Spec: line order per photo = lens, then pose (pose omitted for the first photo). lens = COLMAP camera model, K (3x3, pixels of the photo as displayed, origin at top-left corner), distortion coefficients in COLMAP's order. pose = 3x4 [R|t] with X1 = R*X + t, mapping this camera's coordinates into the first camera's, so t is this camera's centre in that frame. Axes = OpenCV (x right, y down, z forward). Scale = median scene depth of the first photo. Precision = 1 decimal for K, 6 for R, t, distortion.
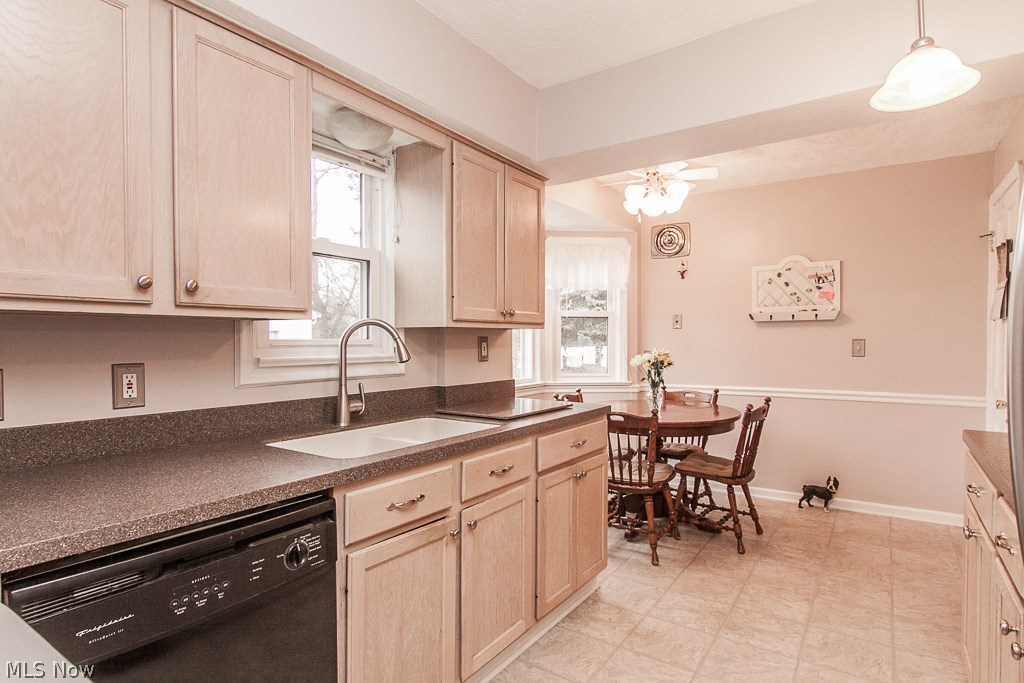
lens RADIAL K [[552.3, 0, 511.2], [0, 552.3, 342.5], [0, 0, 1]] dist [0.000364, 0.000089]
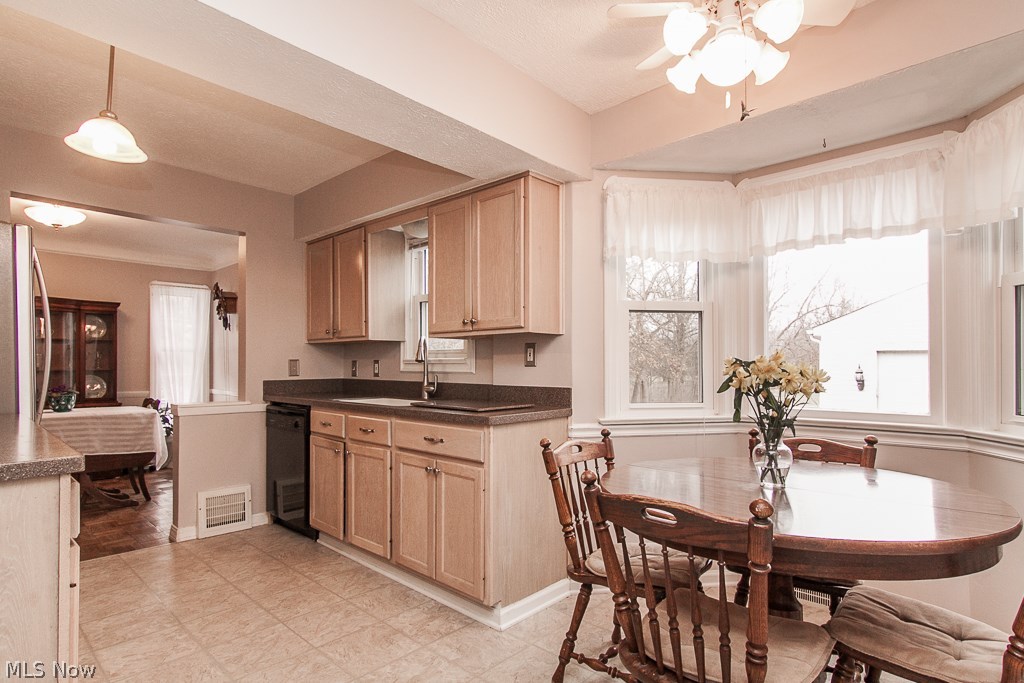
lens RADIAL K [[527.0, 0, 504.9], [0, 527.0, 363.6], [0, 0, 1]] dist [0.000977, 0.000065]
pose [[-0.154439, -0.003310, -0.987997, 1.102231], [-0.005937, 0.999979, -0.002422, 0.036883], [0.987985, 0.005491, -0.154455, 1.295226]]
